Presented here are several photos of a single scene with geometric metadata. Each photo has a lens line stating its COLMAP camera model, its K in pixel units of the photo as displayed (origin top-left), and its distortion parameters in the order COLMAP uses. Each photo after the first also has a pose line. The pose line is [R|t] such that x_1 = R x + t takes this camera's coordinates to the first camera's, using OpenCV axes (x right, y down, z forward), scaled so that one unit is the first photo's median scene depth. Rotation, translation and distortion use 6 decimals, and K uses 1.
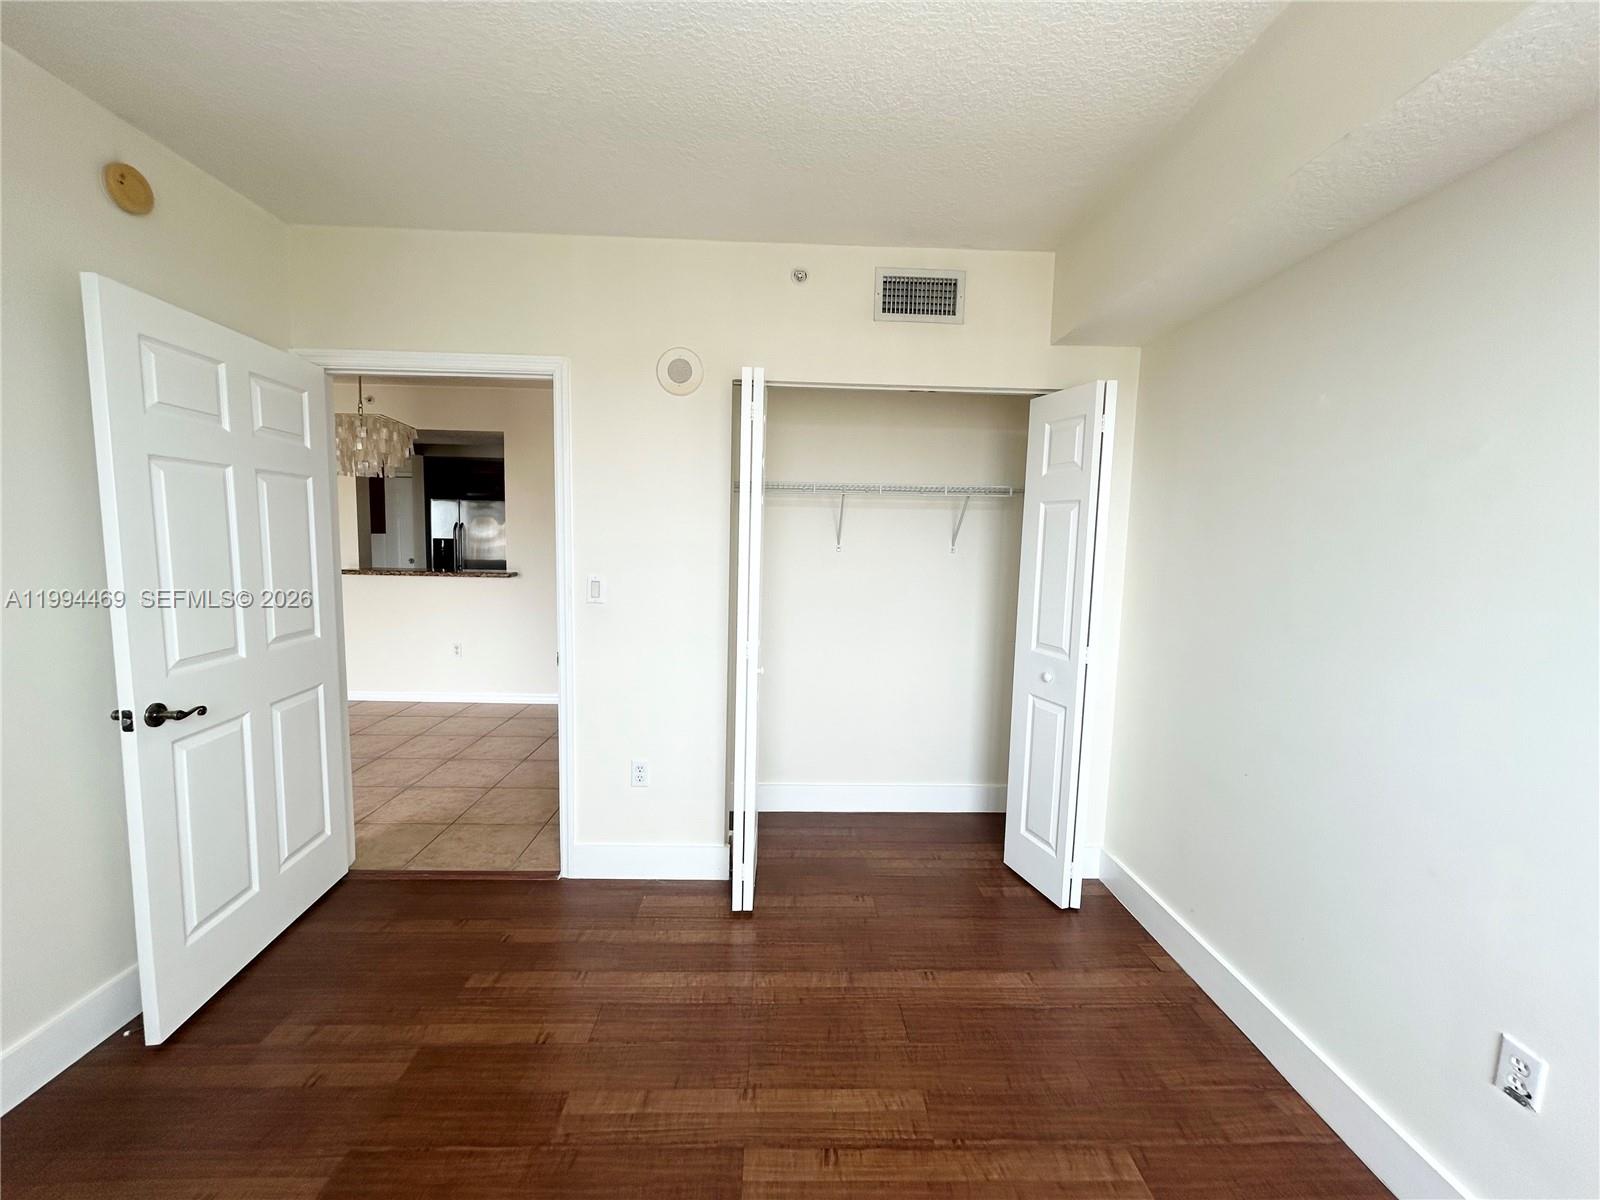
lens RADIAL K [[641.6, 0, 799.1], [0, 641.6, 598.4], [0, 0, 1]] dist [-0.010571, 0.012530]
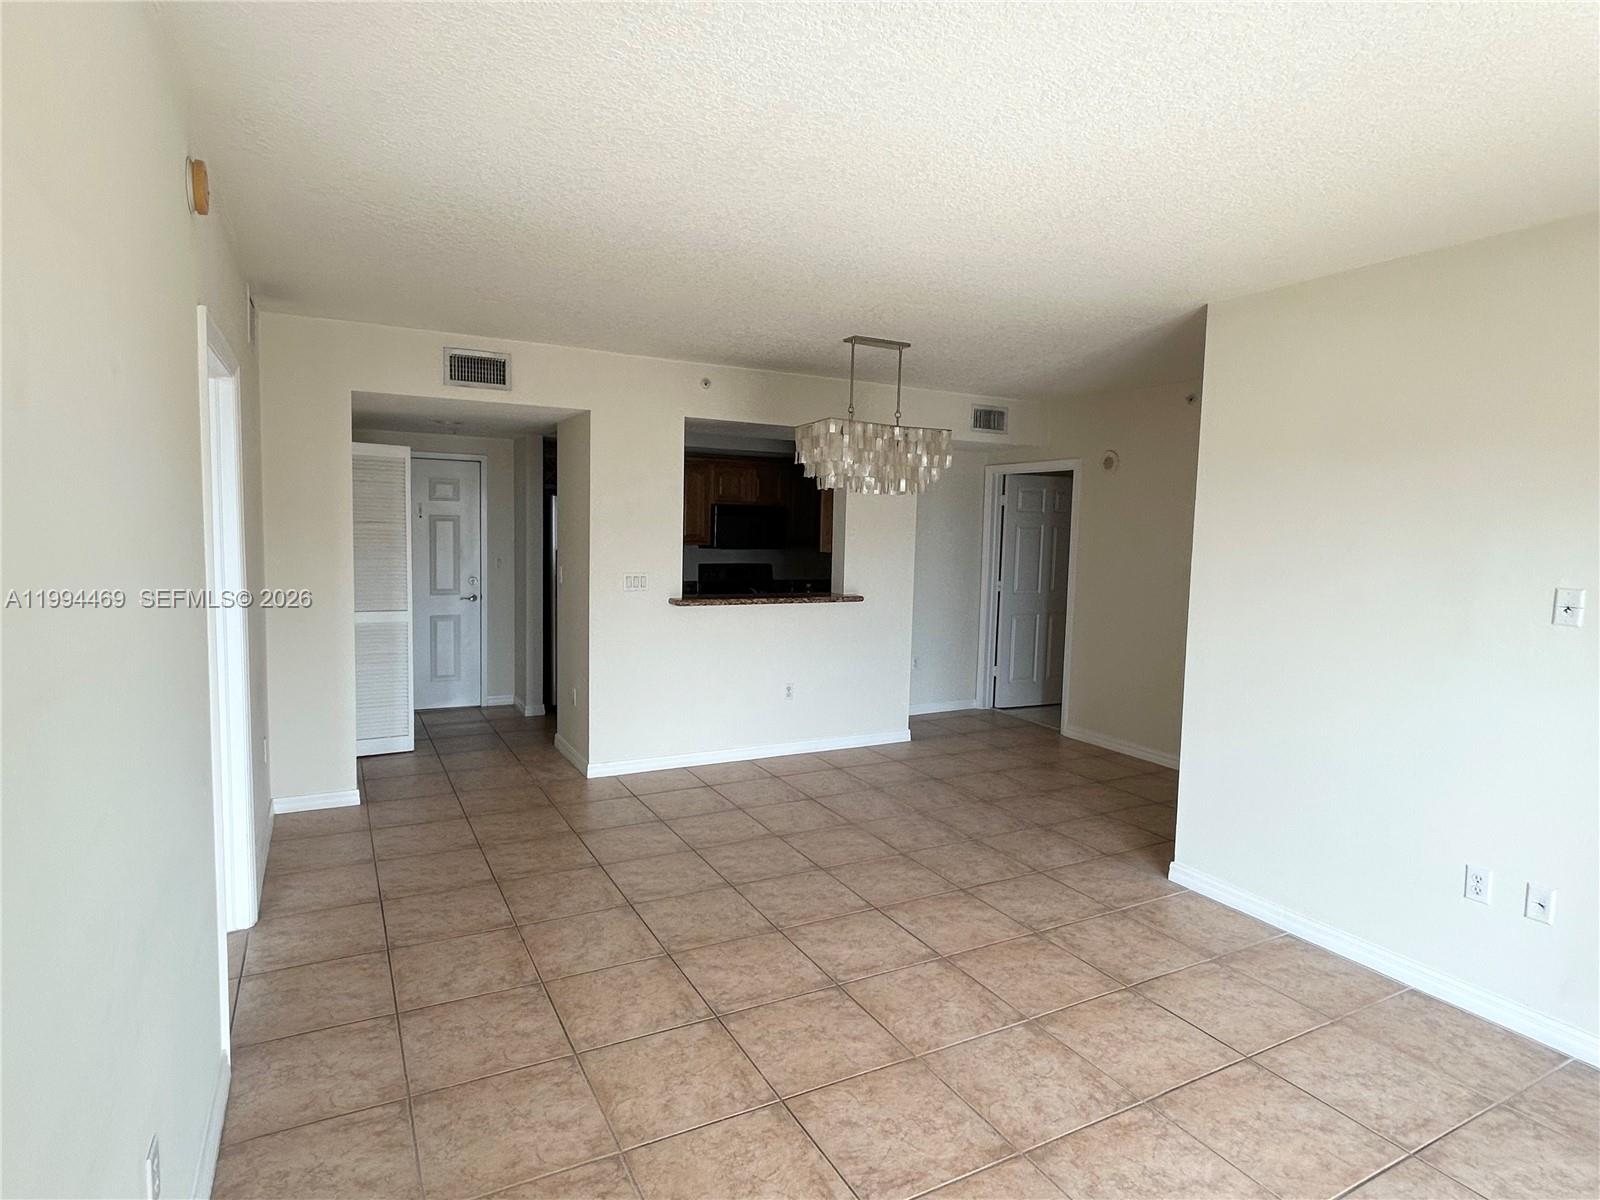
lens RADIAL K [[873.0, 0, 800.0], [0, 873.0, 600.0], [0, 0, 1]] dist [0.001141, -0.002030]
pose [[0.887691, -0.039628, 0.458731, -1.115631], [0.036369, 0.999211, 0.015940, -0.059239], [-0.459001, 0.002534, 0.888432, -0.005620]]
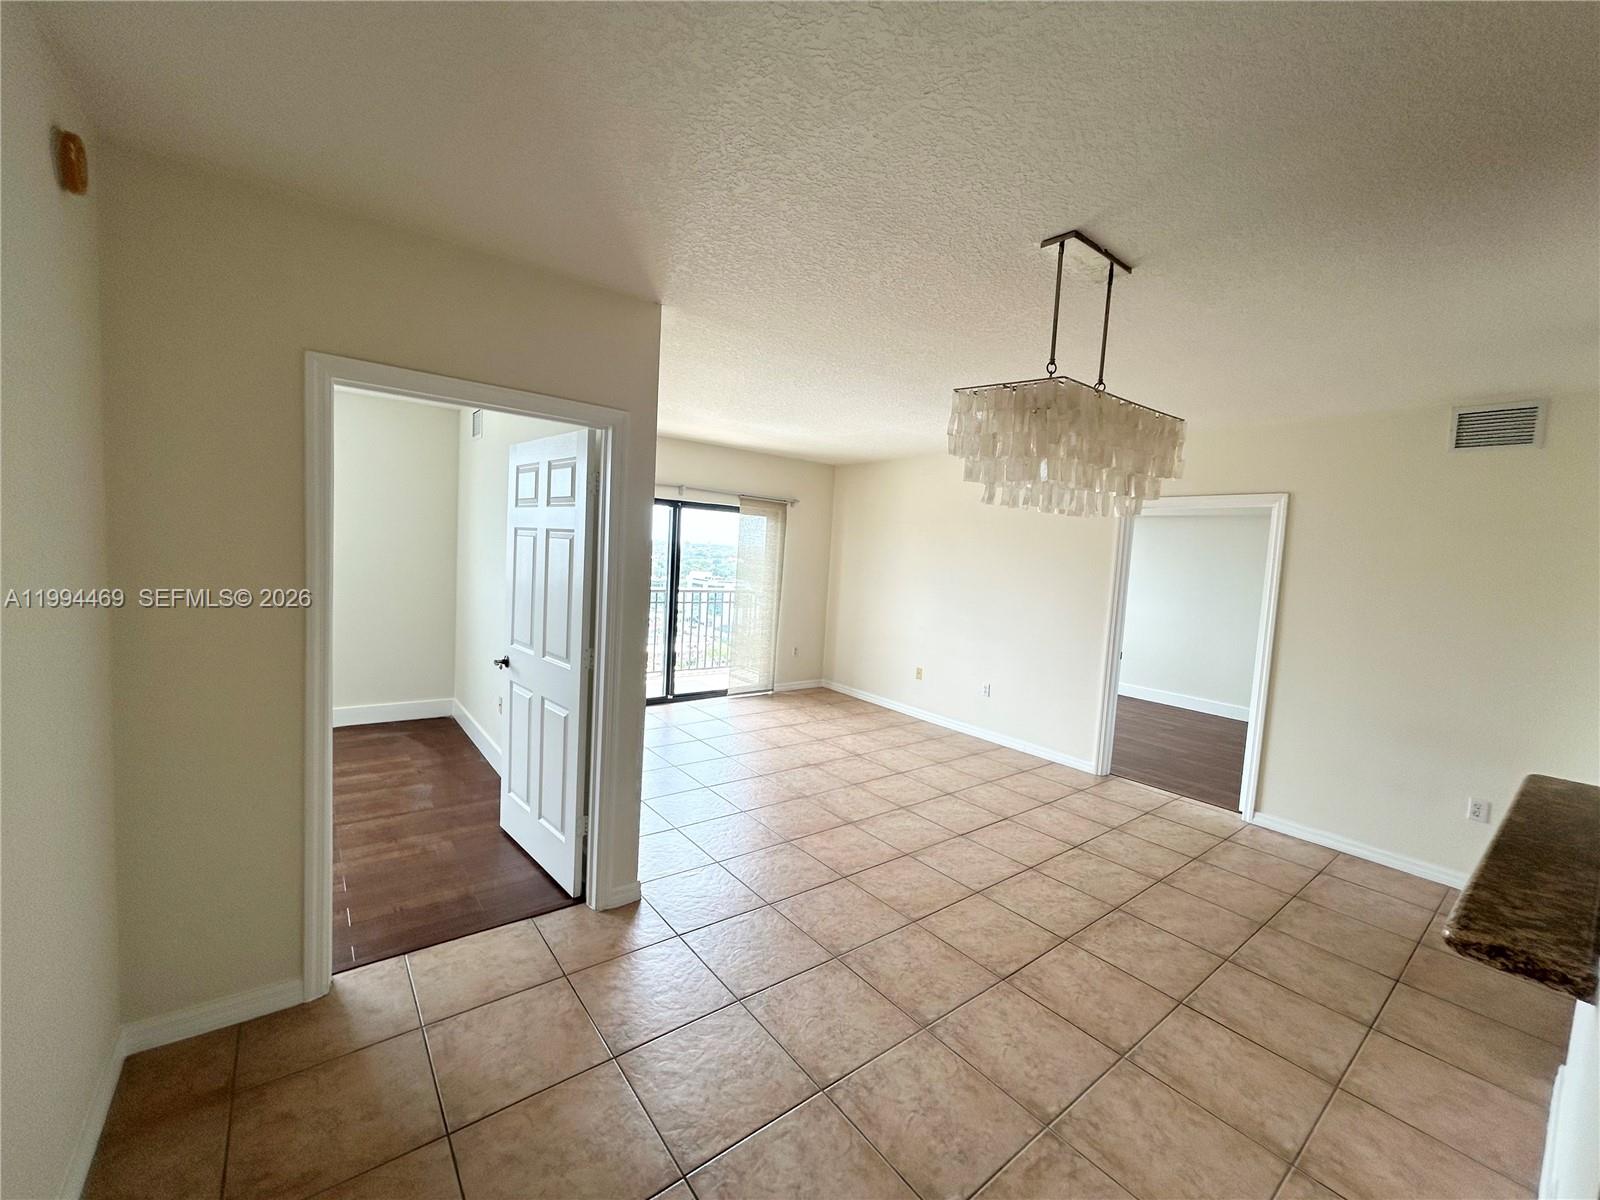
lens RADIAL K [[641.6, 0, 799.1], [0, 641.6, 598.4], [0, 0, 1]] dist [-0.010571, 0.012530]
pose [[-0.797103, -0.021791, -0.603450, -0.192963], [-0.130186, 0.982048, 0.136502, -0.140717], [0.589643, 0.187367, -0.785630, 1.066279]]
